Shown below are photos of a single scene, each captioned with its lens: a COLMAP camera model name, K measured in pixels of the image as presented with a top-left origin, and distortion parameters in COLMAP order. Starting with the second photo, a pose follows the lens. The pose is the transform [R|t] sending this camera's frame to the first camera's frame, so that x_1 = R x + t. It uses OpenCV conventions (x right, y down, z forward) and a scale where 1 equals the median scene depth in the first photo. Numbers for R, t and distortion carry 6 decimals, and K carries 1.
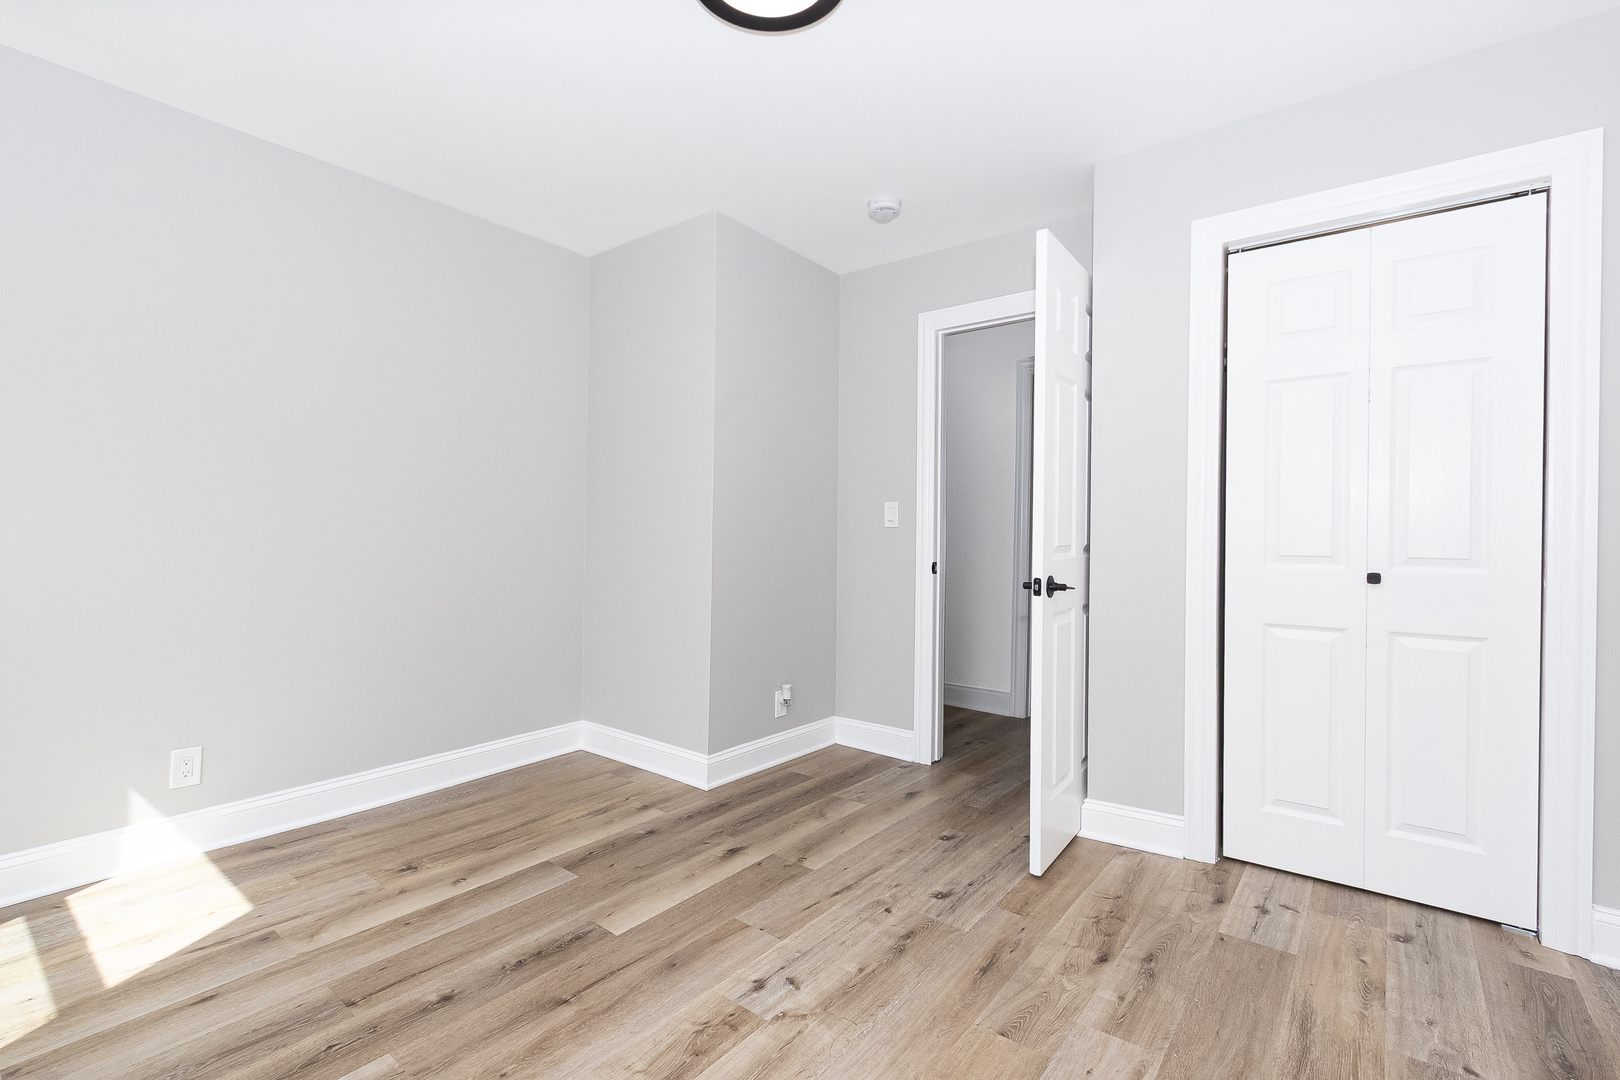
lens RADIAL K [[742.8, 0, 800.4], [0, 742.8, 537.8], [0, 0, 1]] dist [0.001984, -0.000561]
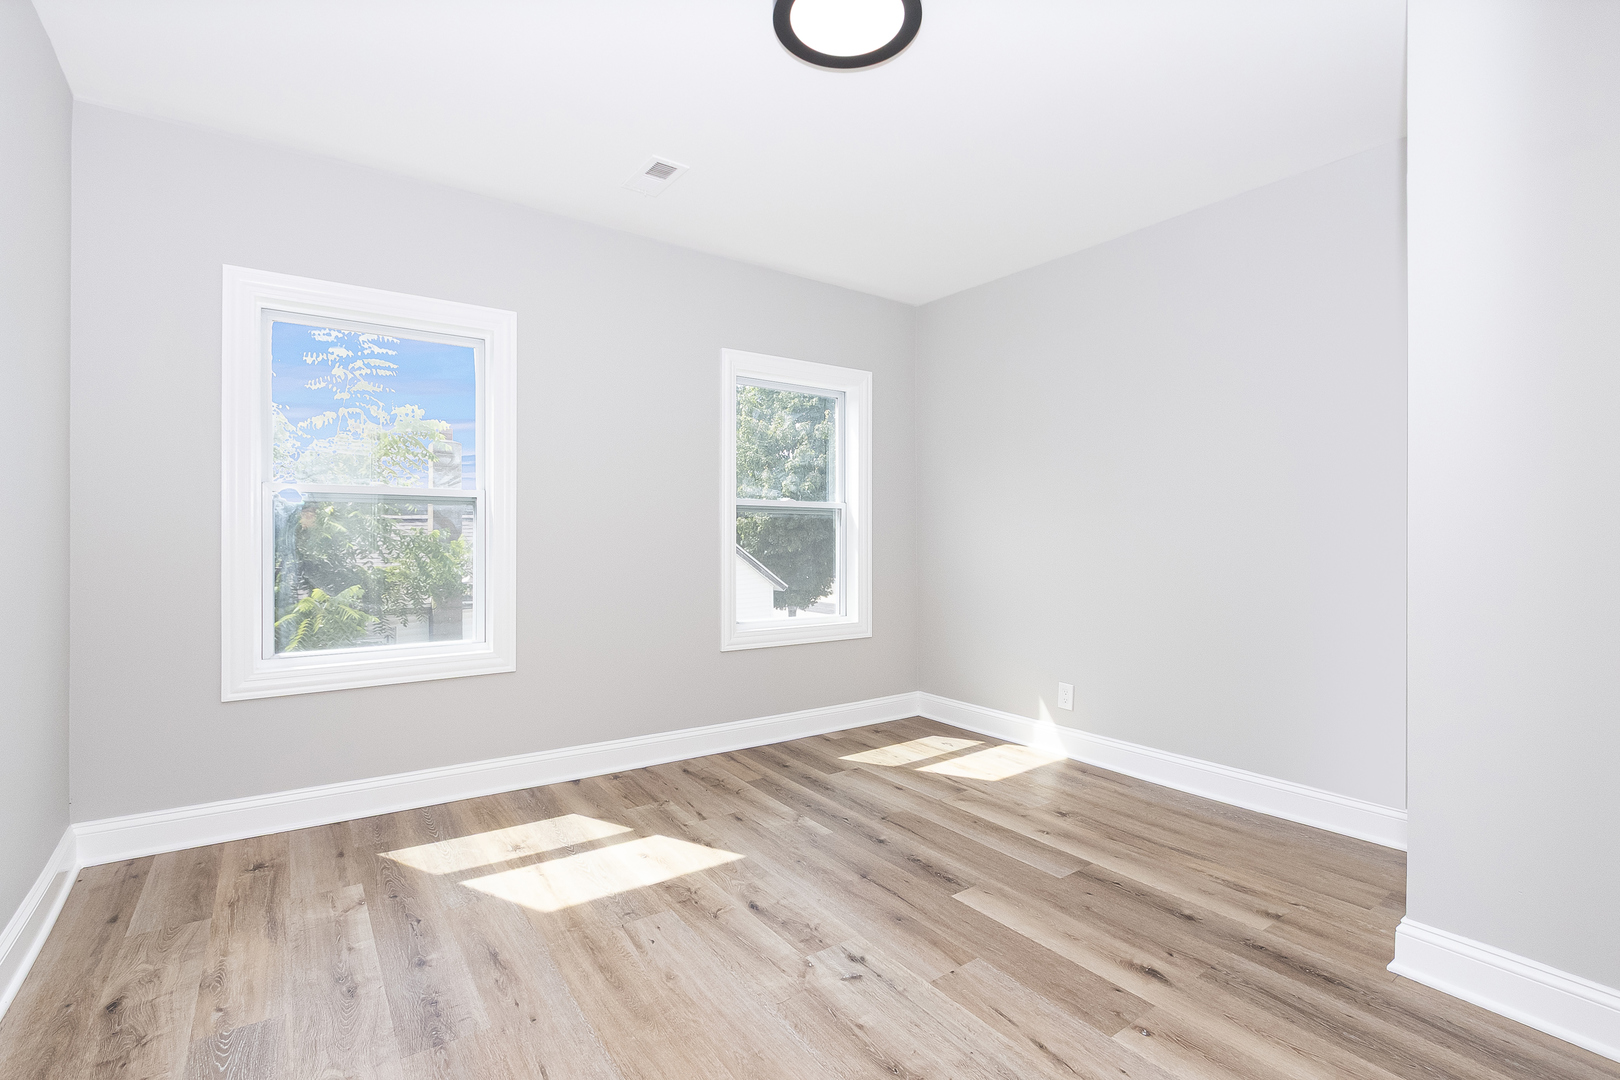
lens RADIAL K [[742.8, 0, 800.4], [0, 742.8, 537.8], [0, 0, 1]] dist [0.001984, -0.000561]
pose [[-0.294781, -0.006367, -0.955544, 0.778697], [-0.010991, 0.999934, -0.003273, 0.005298], [0.955502, 0.009538, -0.294832, 0.975207]]
